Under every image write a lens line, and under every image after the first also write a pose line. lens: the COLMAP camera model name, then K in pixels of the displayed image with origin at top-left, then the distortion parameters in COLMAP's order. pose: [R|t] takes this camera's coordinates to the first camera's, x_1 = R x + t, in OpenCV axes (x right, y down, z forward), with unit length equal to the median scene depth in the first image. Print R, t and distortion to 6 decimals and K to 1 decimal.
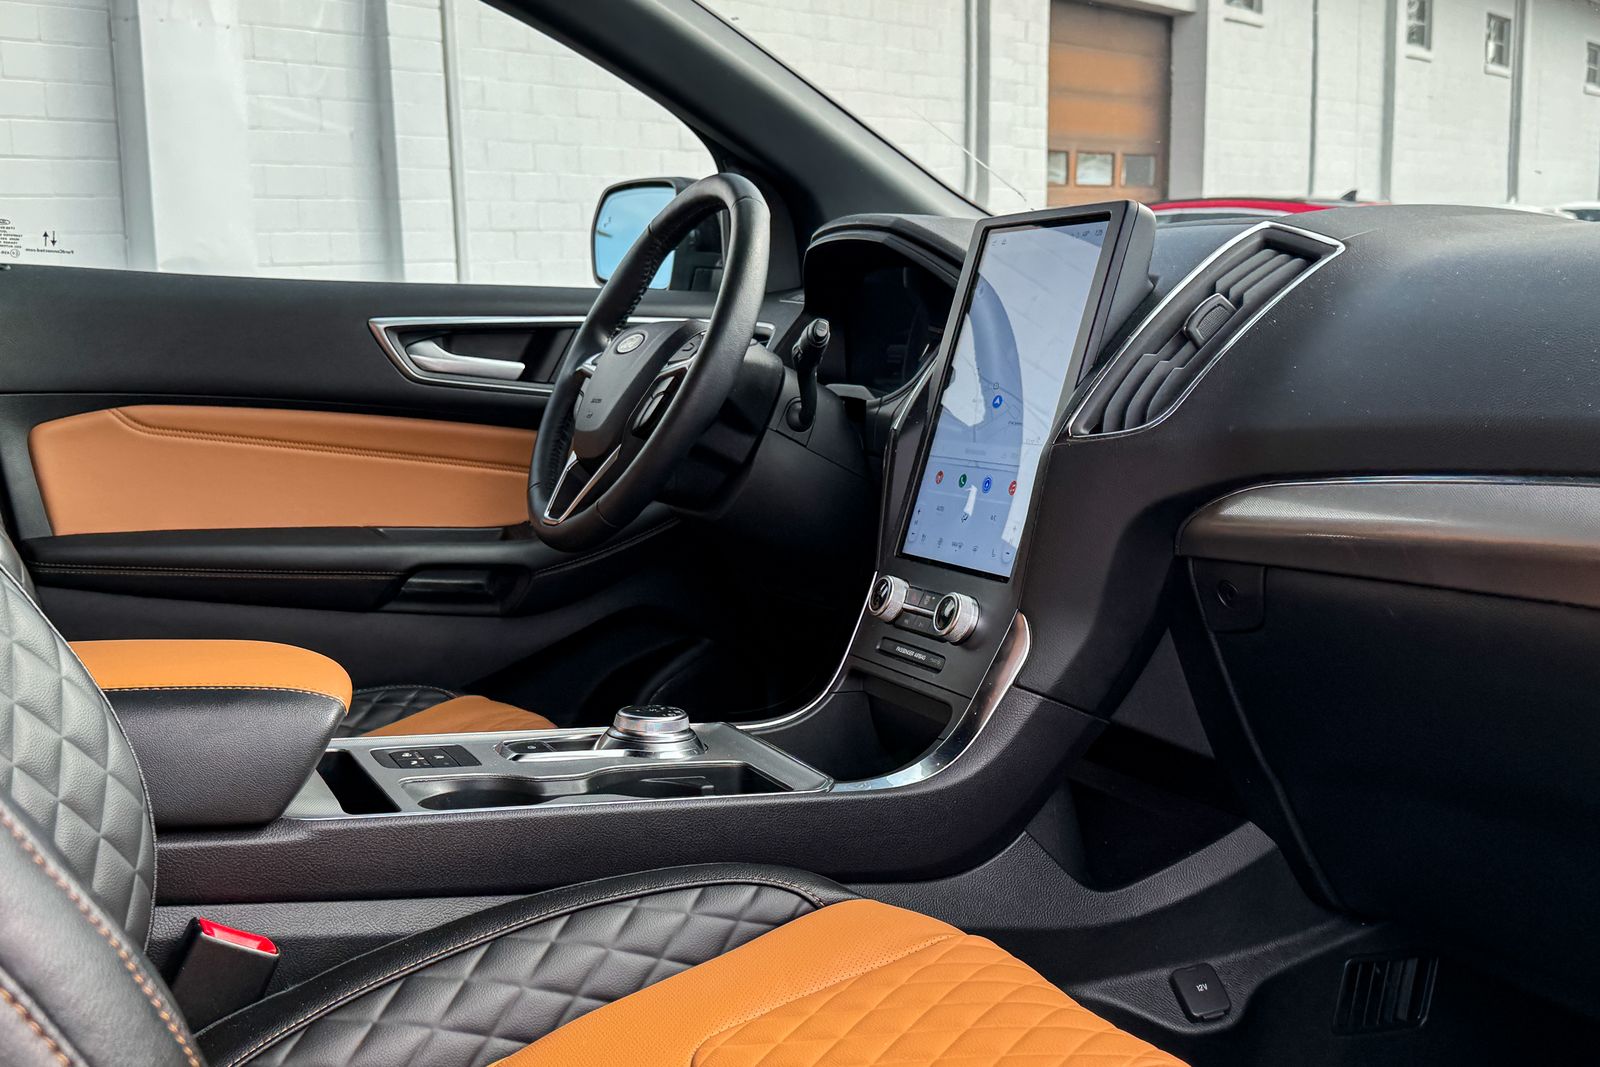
lens RADIAL K [[1692.4, 0, 807.3], [0, 1692.4, 524.1], [0, 0, 1]] dist [0.088550, 0.000000]
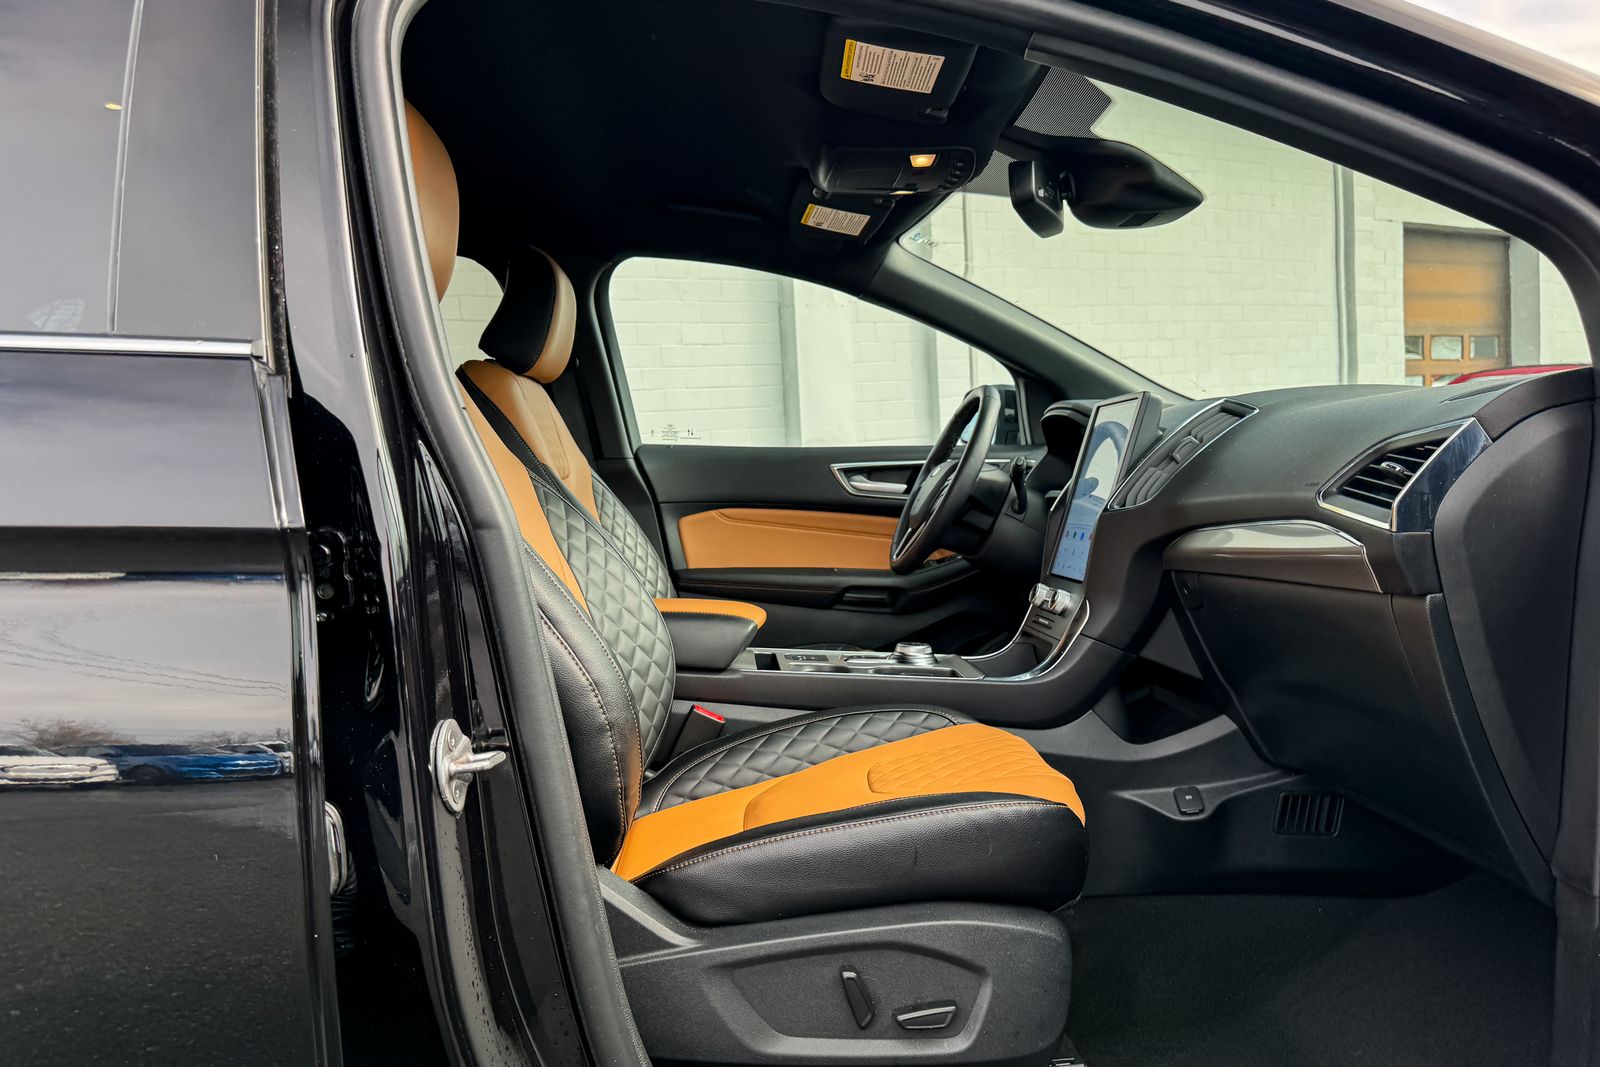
lens RADIAL K [[1122.8, 0, 797.8], [0, 1122.8, 539.1], [0, 0, 1]] dist [0.013075, -0.001501]
pose [[0.924672, -0.004124, -0.380742, 0.298449], [-0.018333, 0.998300, -0.055335, 0.058699], [0.380323, 0.058147, 0.923024, -0.334817]]
